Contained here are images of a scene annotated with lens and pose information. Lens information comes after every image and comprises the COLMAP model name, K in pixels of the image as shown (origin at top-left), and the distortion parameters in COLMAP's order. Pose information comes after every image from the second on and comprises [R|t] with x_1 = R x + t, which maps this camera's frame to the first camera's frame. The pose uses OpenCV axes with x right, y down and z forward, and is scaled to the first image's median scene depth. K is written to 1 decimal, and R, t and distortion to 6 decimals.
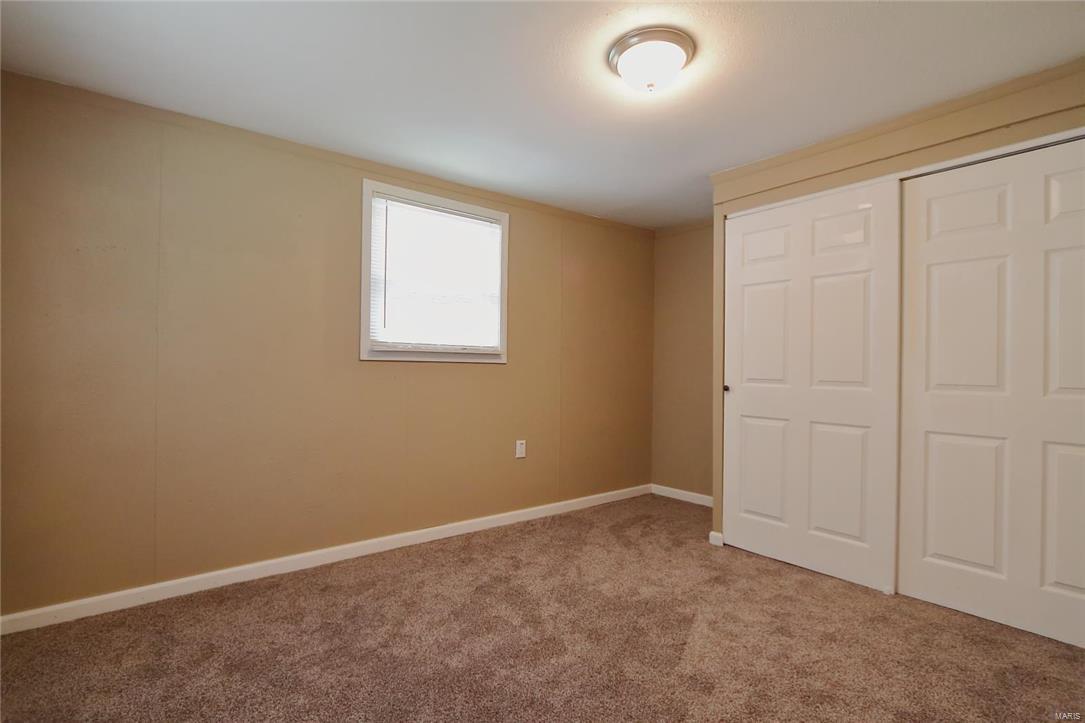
lens RADIAL K [[504.3, 0, 540.6], [0, 504.3, 360.7], [0, 0, 1]] dist [0.001731, 0.000134]
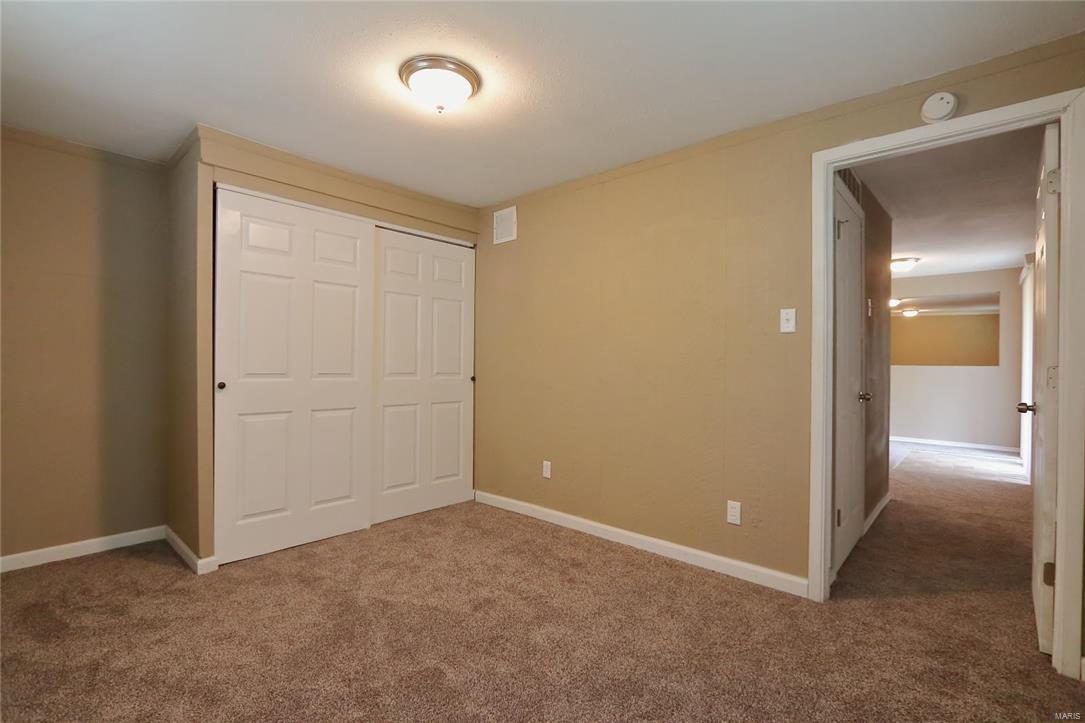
lens RADIAL K [[504.3, 0, 540.5], [0, 504.3, 359.5], [0, 0, 1]] dist [0.001731, 0.000134]
pose [[-0.146406, -0.006478, 0.989203, -0.647639], [-0.031719, 0.999495, 0.001851, -0.010159], [-0.988716, -0.031106, -0.146537, 0.673369]]
